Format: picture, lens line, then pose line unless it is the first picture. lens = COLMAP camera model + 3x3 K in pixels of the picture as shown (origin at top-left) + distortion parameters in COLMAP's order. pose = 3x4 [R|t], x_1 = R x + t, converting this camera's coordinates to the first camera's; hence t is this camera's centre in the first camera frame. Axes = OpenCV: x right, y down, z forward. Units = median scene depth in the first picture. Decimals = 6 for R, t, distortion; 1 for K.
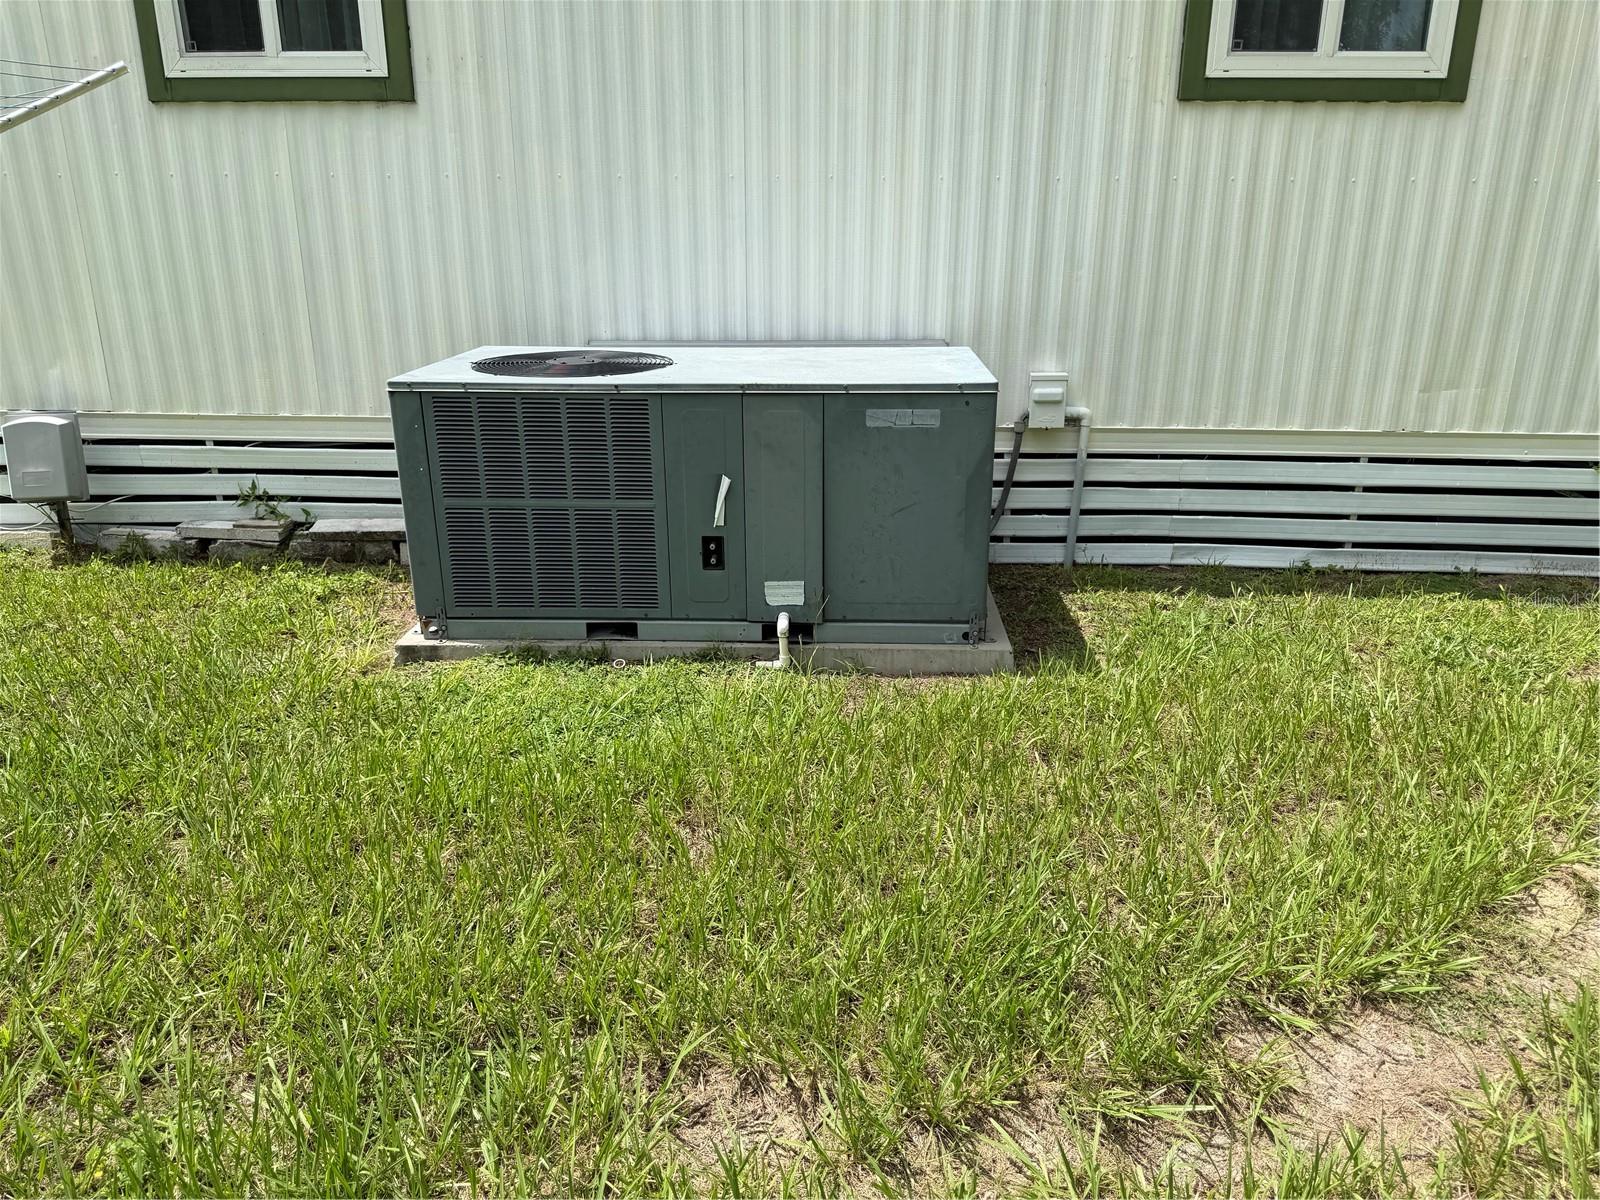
lens RADIAL K [[1160.2, 0, 800.0], [0, 1160.2, 600.0], [0, 0, 1]] dist [0.010217, 0.003000]
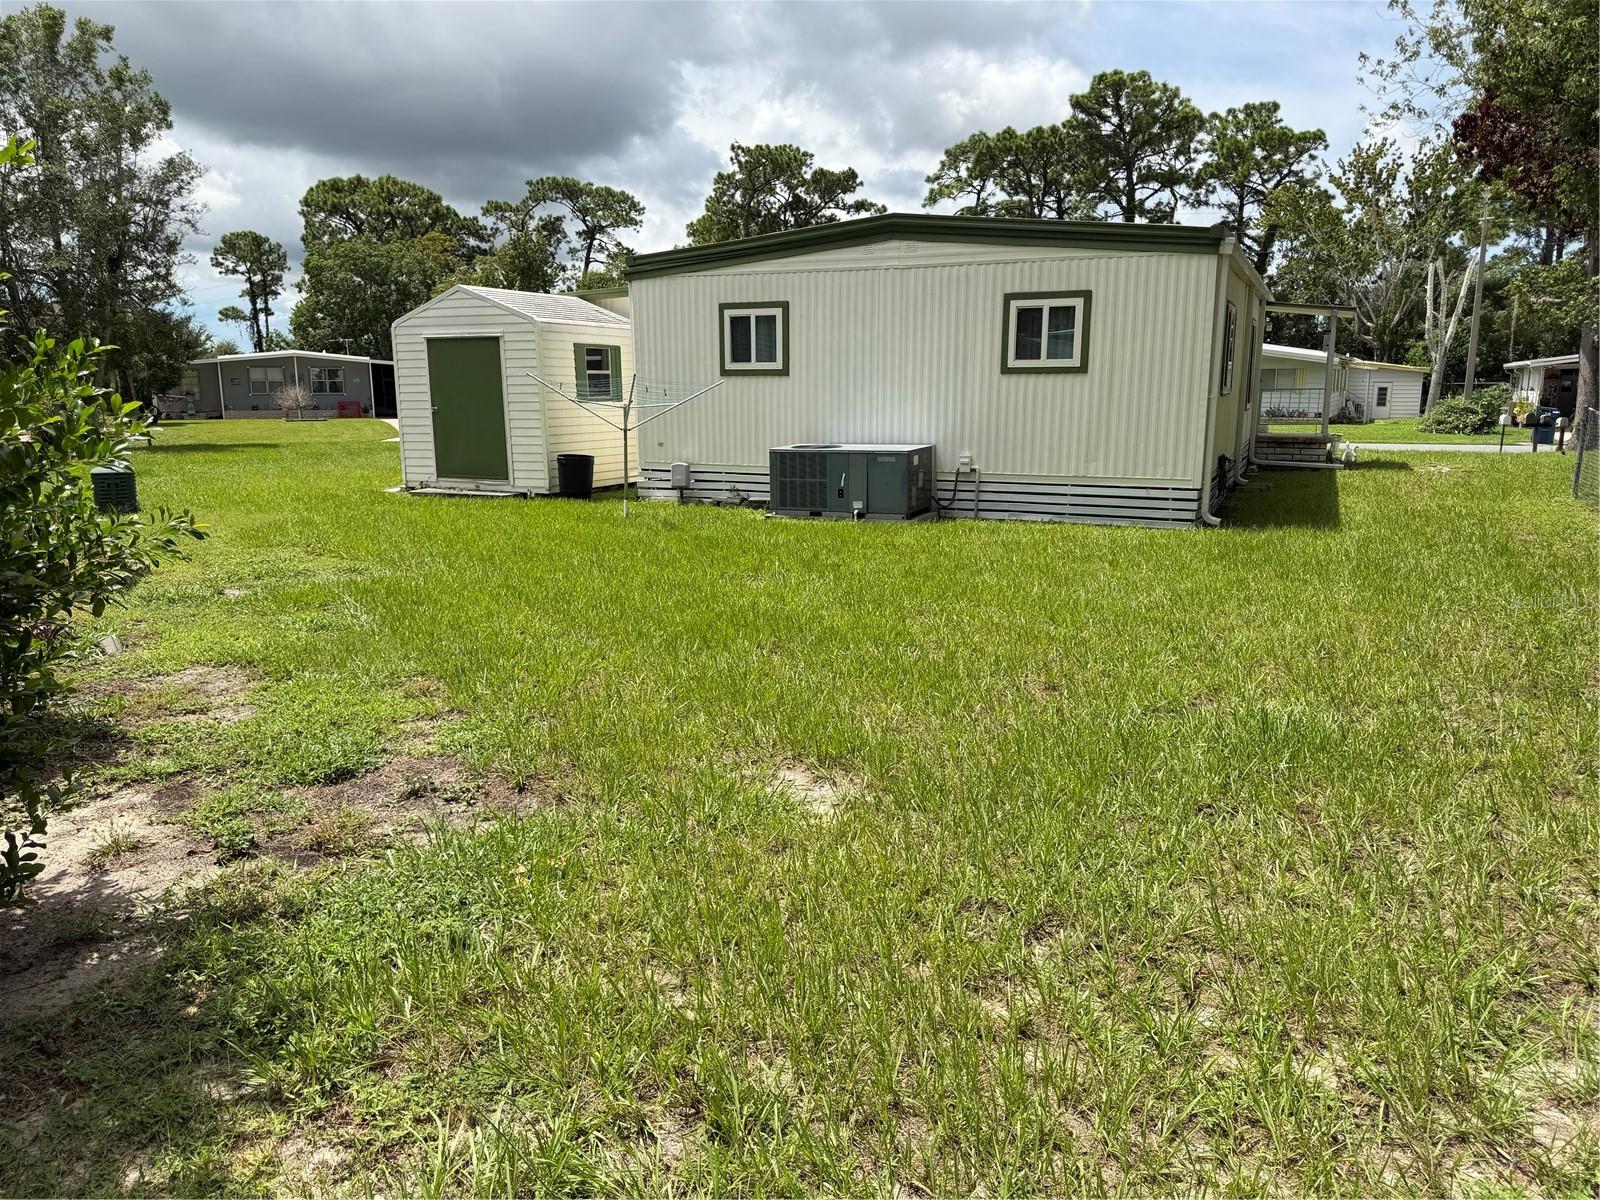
lens RADIAL K [[1119.7, 0, 800.0], [0, 1119.7, 600.0], [0, 0, 1]] dist [0.117960, -0.184388]
pose [[0.929780, 0.064706, -0.362385, 0.957568], [-0.109394, 0.988525, -0.104167, 0.581119], [0.351487, 0.136495, 0.926189, -2.003259]]
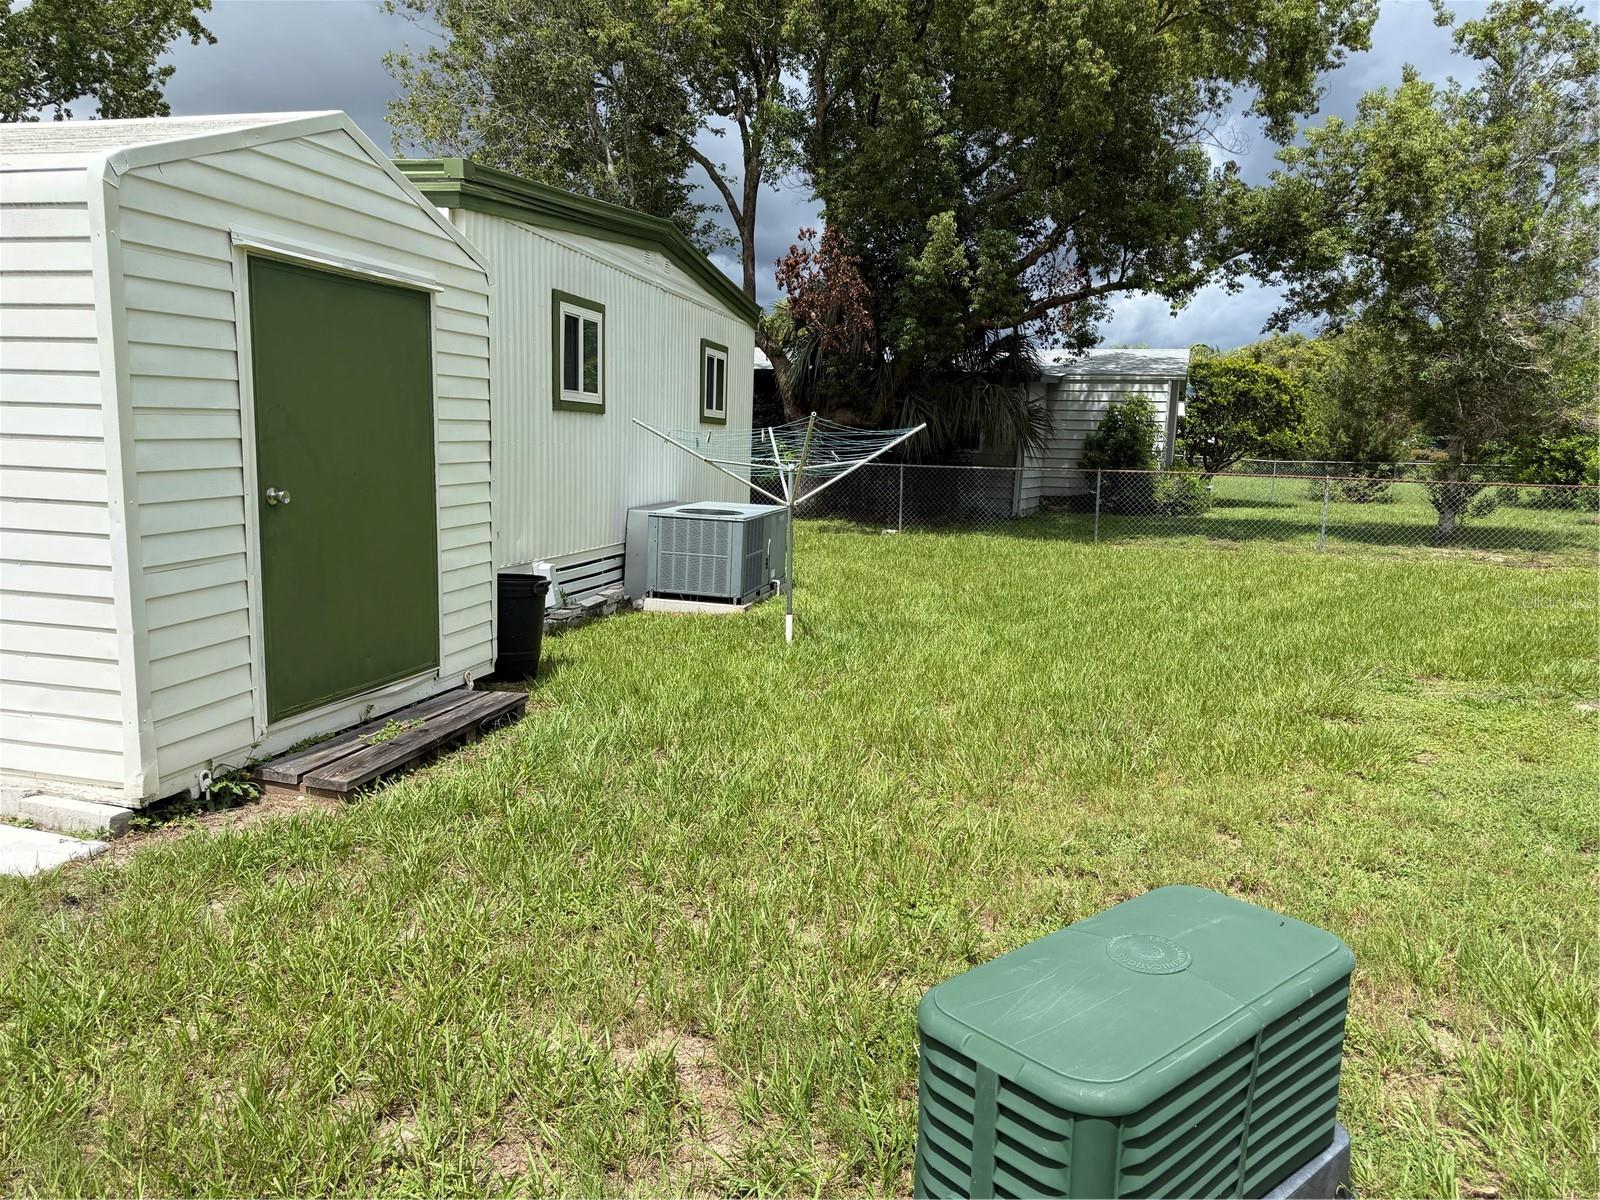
lens RADIAL K [[1119.7, 0, 800.0], [0, 1119.7, 600.0], [0, 0, 1]] dist [0.117960, -0.184388]
pose [[0.193911, -0.138532, 0.971189, -2.467169], [0.279556, 0.956736, 0.080653, -0.132800], [-0.940344, 0.255862, 0.224249, 0.192661]]
